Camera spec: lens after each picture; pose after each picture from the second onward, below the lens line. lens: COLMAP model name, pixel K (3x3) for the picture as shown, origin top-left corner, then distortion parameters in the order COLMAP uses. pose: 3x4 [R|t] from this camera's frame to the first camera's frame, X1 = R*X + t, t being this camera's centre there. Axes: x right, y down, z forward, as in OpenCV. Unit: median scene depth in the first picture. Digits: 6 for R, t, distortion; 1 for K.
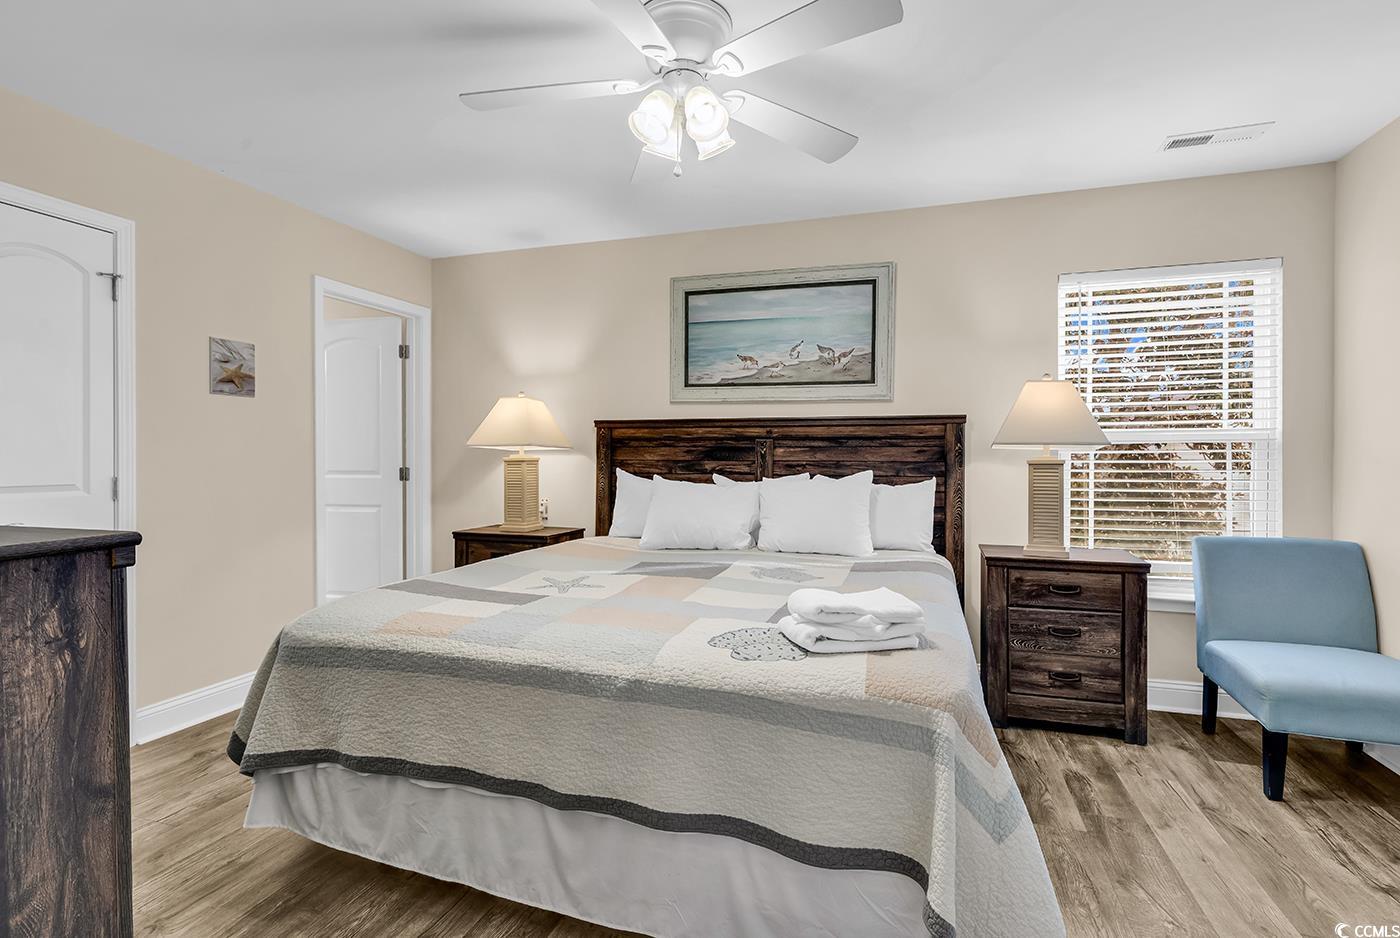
lens RADIAL K [[646.9, 0, 702.8], [0, 646.9, 447.2], [0, 0, 1]] dist [0.007082, -0.000839]
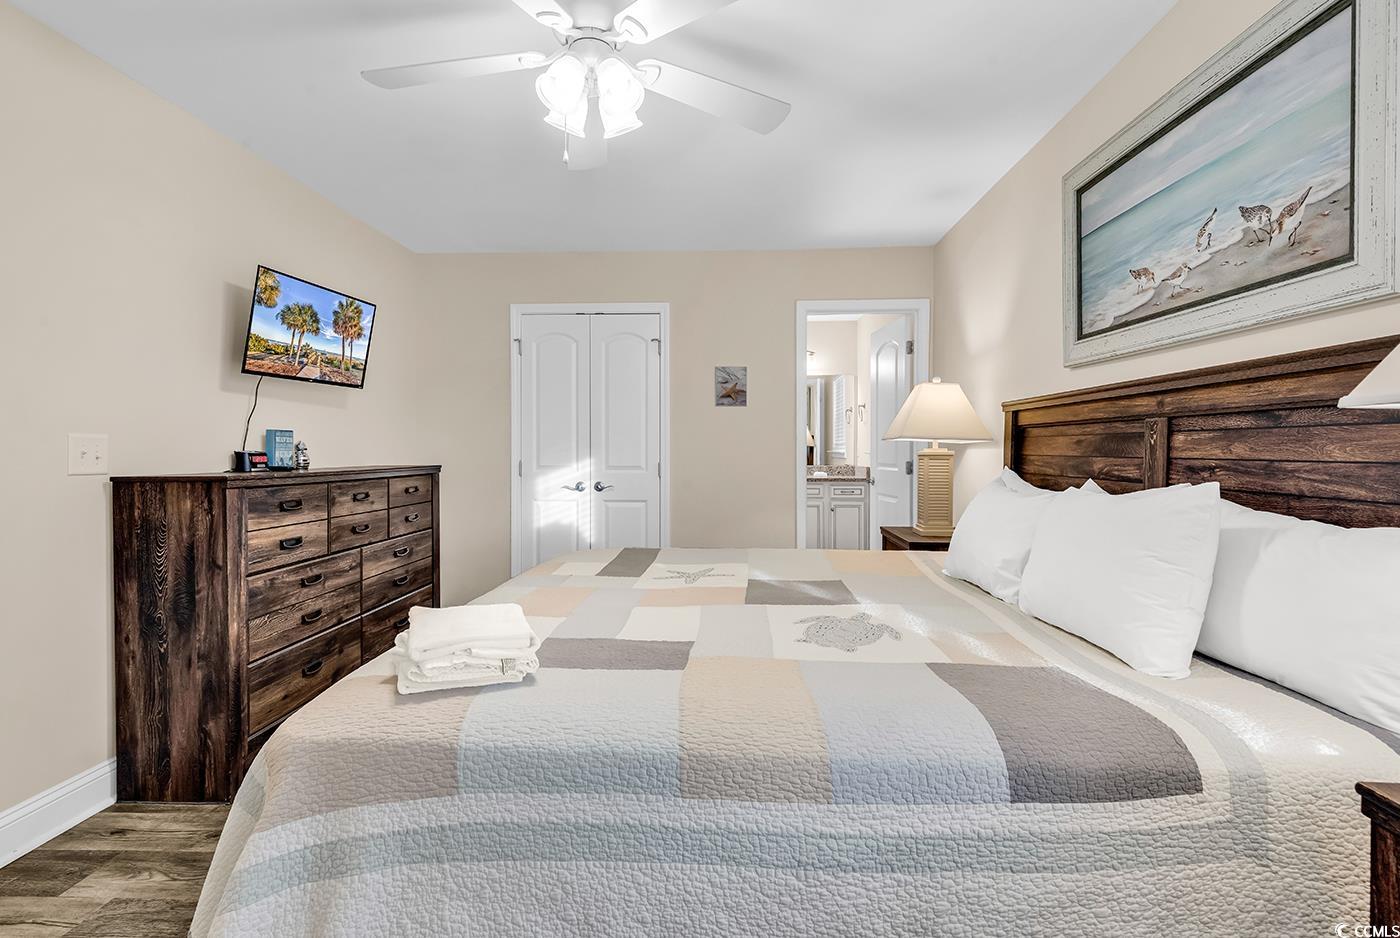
lens RADIAL K [[646.9, 0, 702.8], [0, 646.9, 447.2], [0, 0, 1]] dist [0.007082, -0.000839]
pose [[0.262914, -0.005214, -0.964805, 0.524168], [0.011824, 0.999928, -0.002182, 0.008992], [0.964747, -0.010835, 0.262956, 0.510840]]
